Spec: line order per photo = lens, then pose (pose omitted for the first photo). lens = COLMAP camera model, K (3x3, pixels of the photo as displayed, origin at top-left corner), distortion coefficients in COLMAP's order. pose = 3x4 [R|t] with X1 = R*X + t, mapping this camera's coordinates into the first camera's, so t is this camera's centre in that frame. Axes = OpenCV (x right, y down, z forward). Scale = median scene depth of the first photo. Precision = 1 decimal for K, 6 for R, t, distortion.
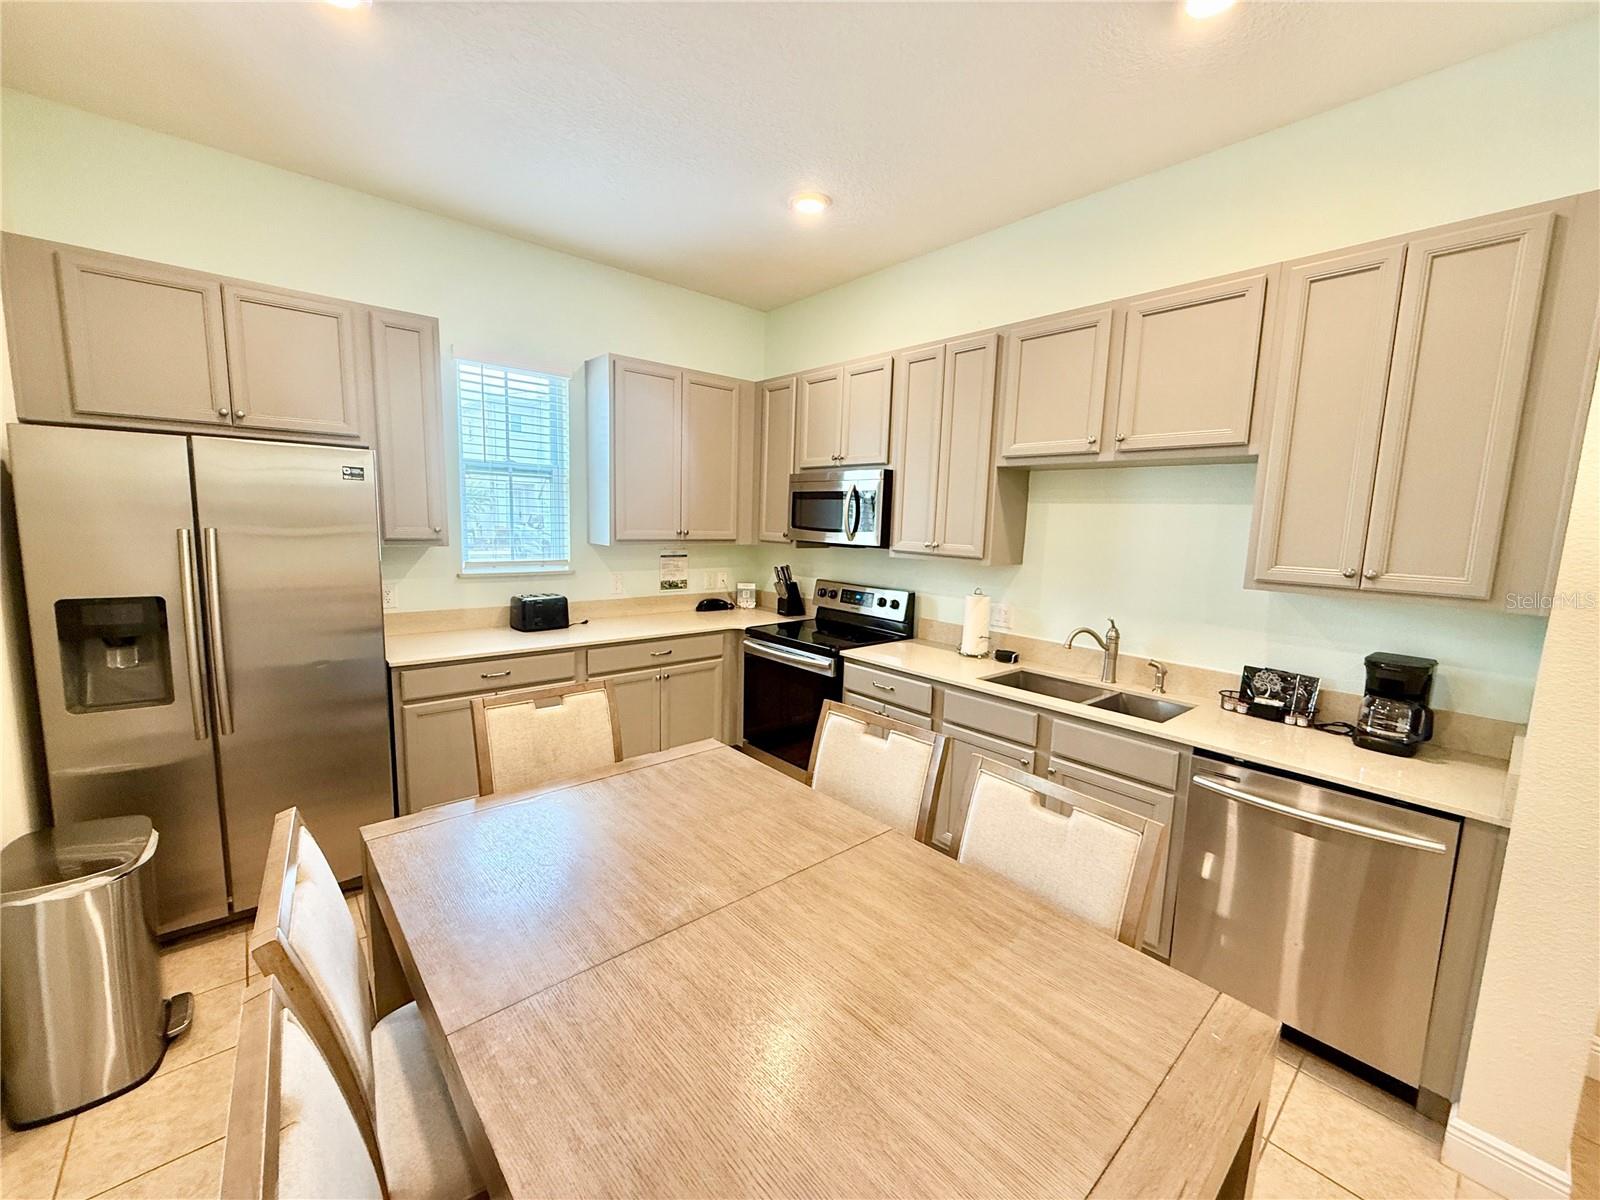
lens RADIAL K [[639.5, 0, 794.0], [0, 639.5, 600.8], [0, 0, 1]] dist [0.000109, -0.000178]
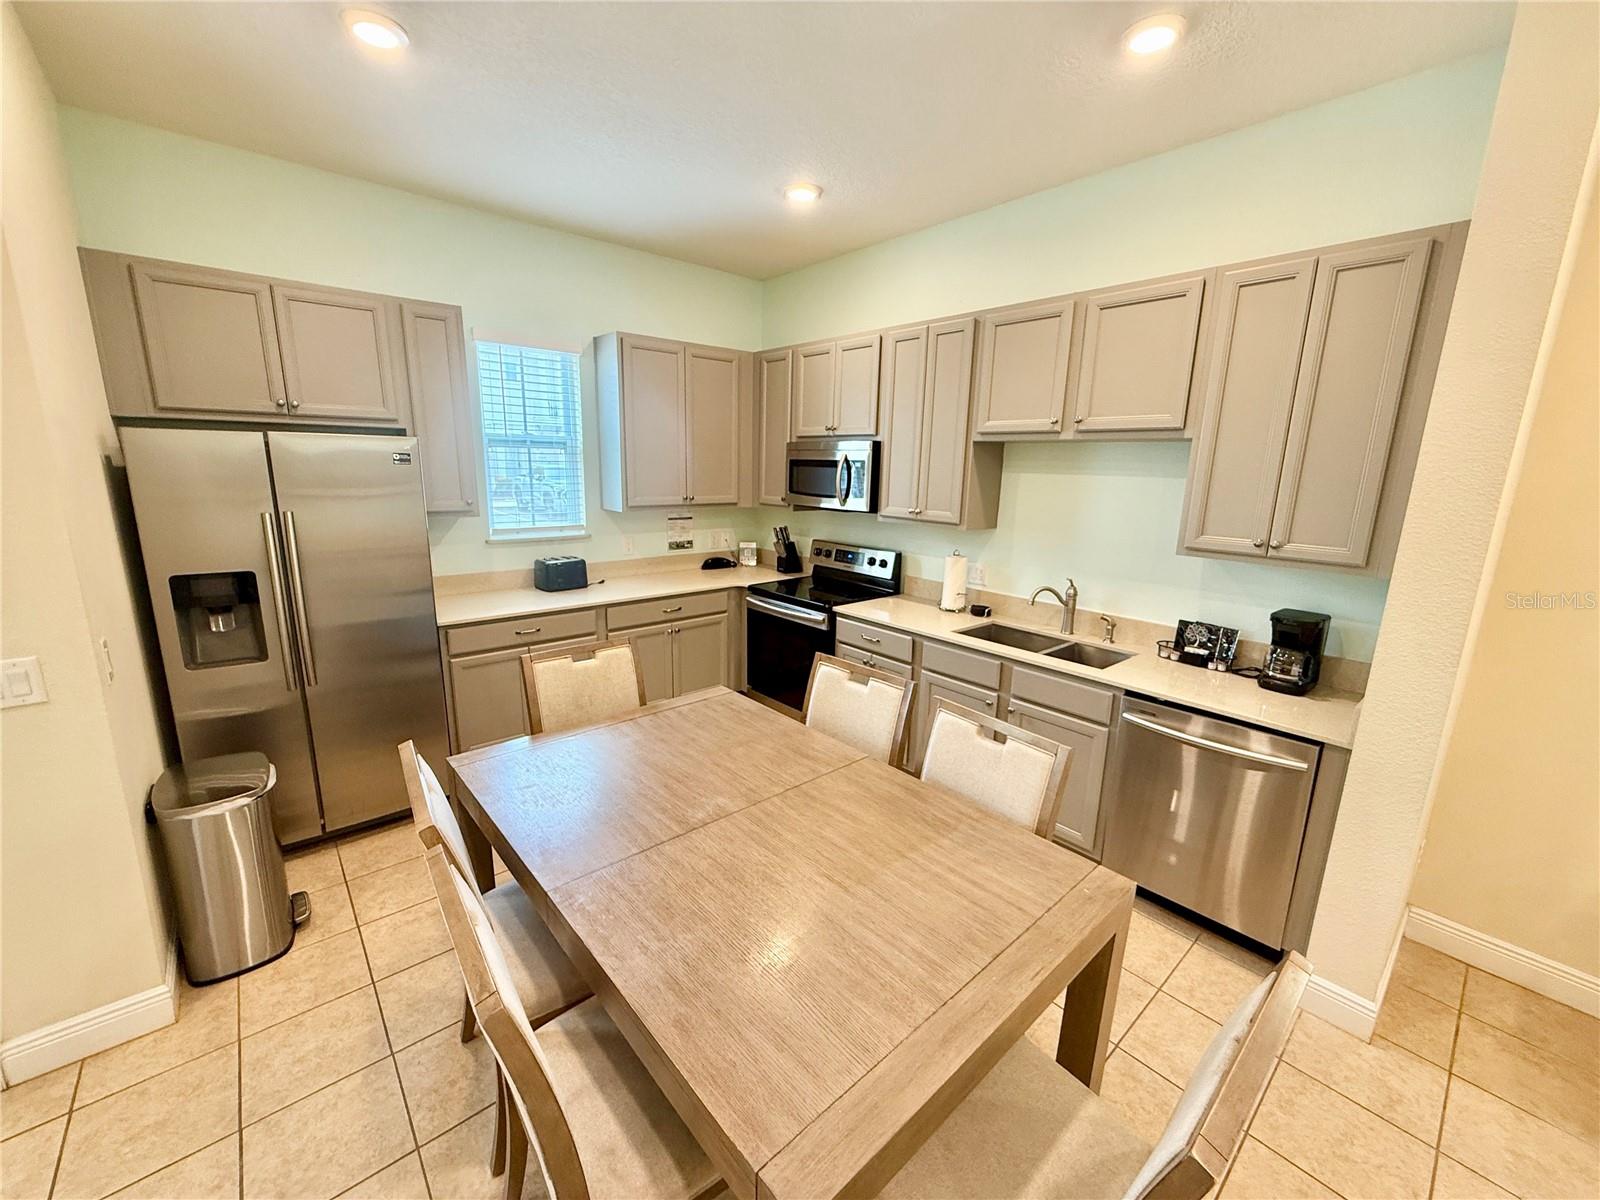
lens RADIAL K [[639.5, 0, 794.0], [0, 639.5, 600.8], [0, 0, 1]] dist [0.000109, -0.000178]
pose [[0.999957, -0.009034, -0.002103, 0.009470], [0.009178, 0.996495, 0.083152, -0.038080], [0.001344, -0.083168, 0.996535, -0.165355]]
